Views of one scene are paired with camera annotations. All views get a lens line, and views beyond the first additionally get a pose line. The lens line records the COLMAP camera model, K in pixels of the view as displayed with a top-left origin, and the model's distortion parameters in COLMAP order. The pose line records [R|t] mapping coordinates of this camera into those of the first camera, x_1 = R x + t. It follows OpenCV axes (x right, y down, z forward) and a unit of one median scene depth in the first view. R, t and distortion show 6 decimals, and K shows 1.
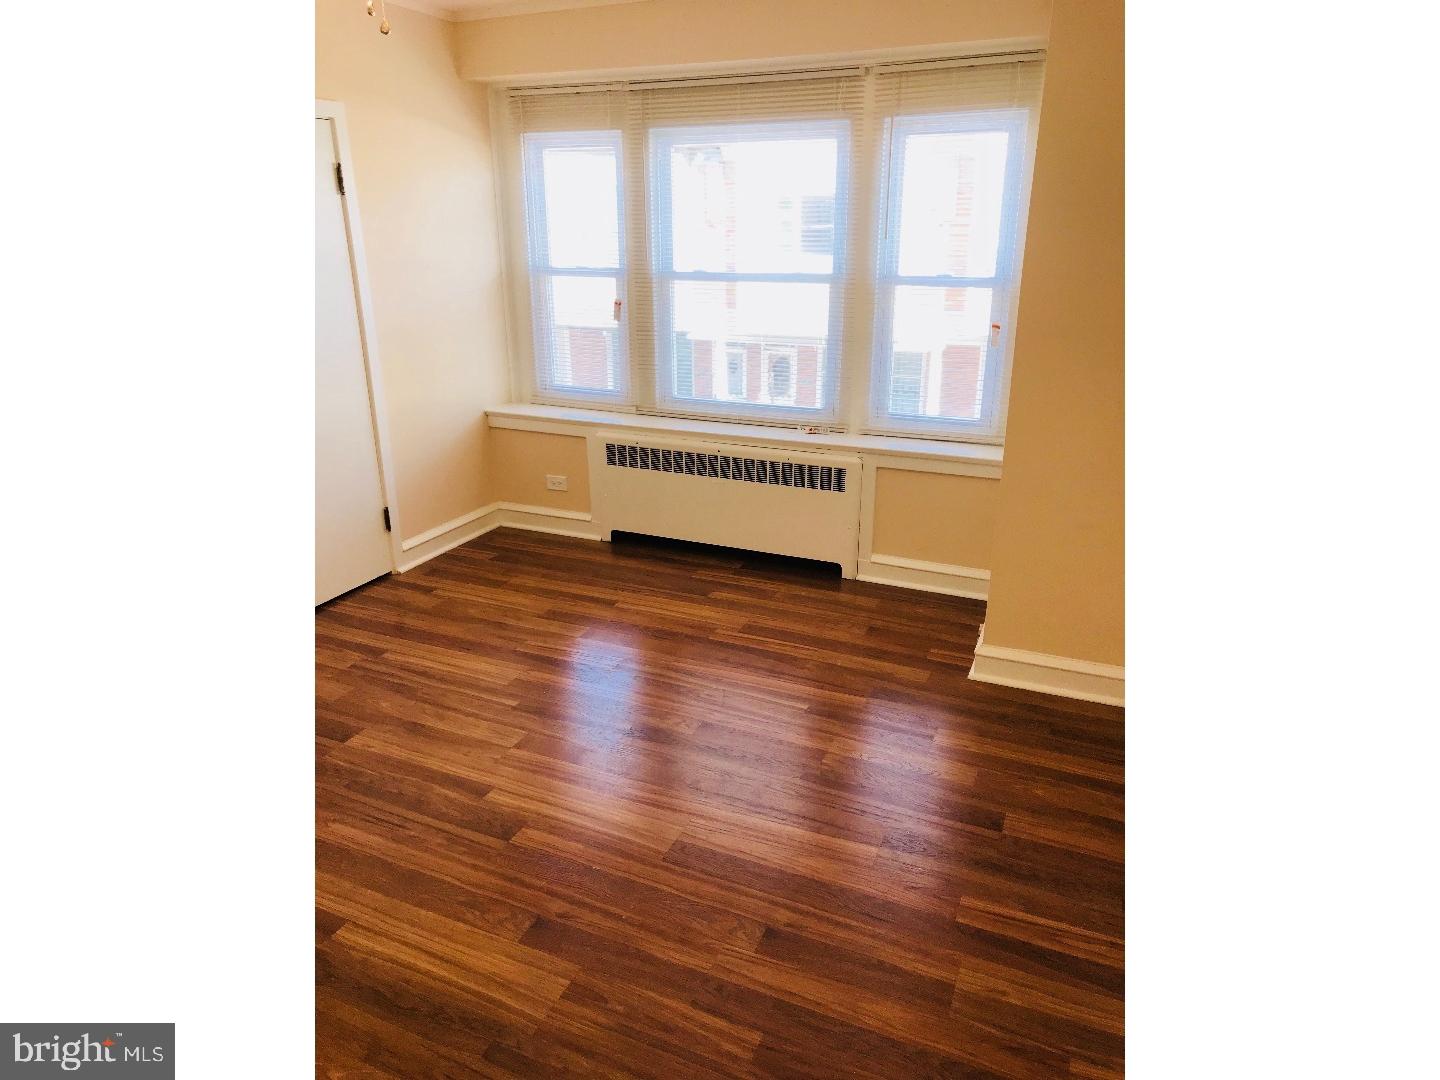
lens RADIAL K [[901.1, 0, 728.4], [0, 901.1, 538.1], [0, 0, 1]] dist [0.029709, -0.001626]
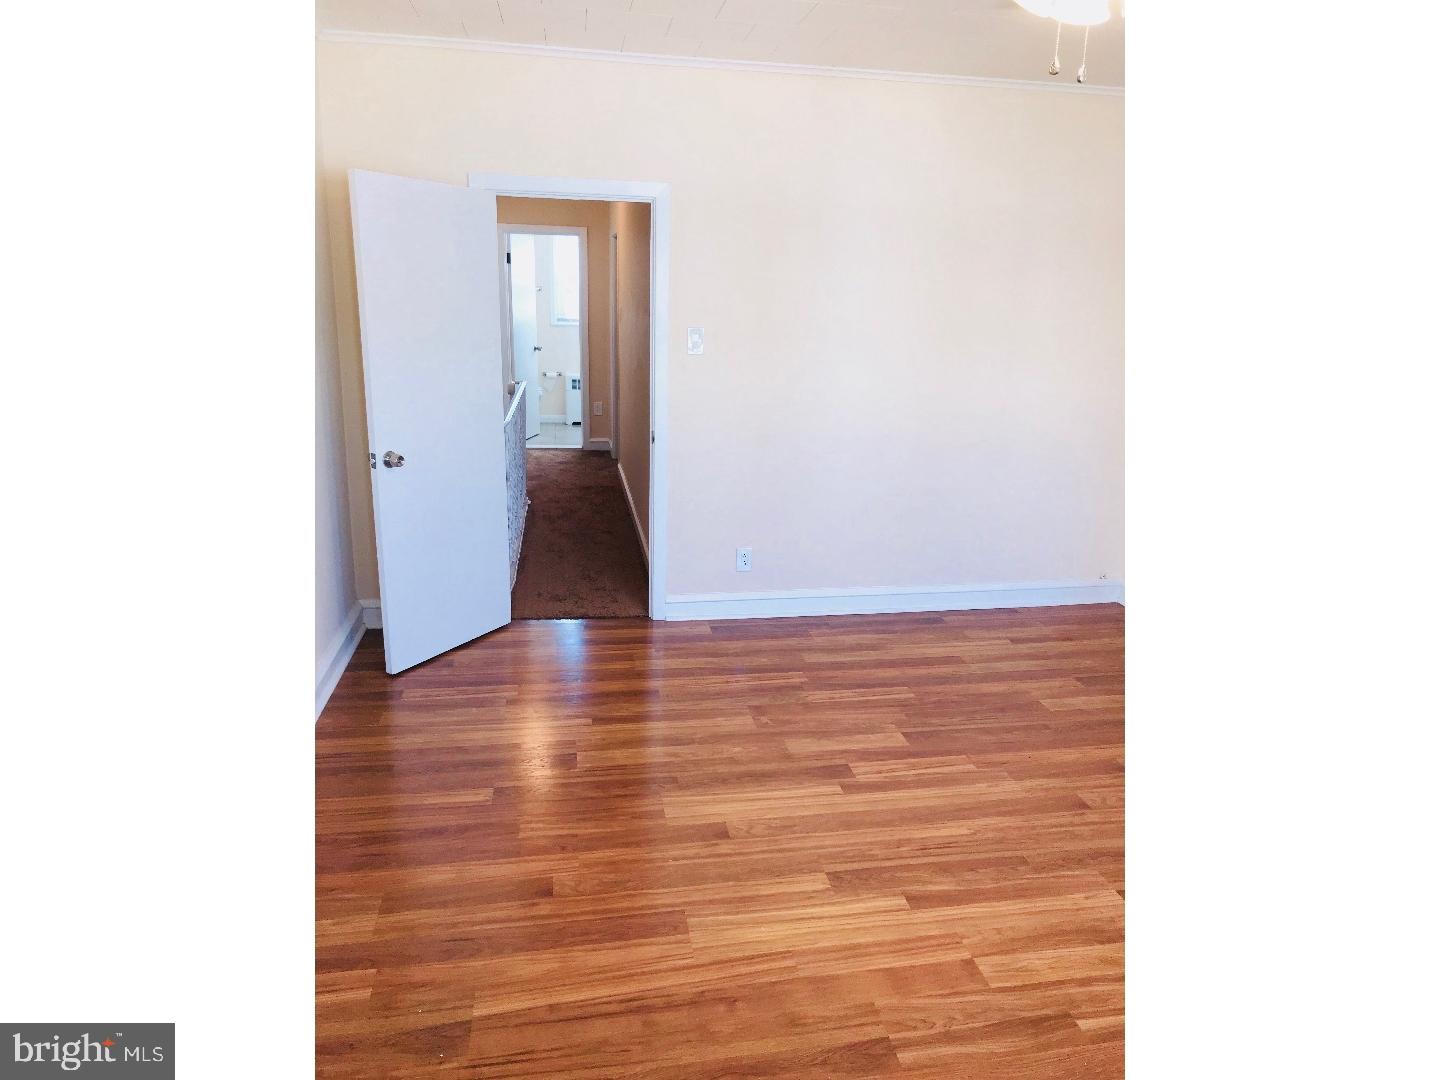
lens RADIAL K [[901.1, 0, 728.4], [0, 901.1, 538.1], [0, 0, 1]] dist [0.029709, -0.001626]
pose [[-0.827037, 0.138133, -0.544913, 0.410188], [-0.214585, 0.818364, 0.533135, -0.576939], [0.519580, 0.557852, -0.647176, 1.580737]]
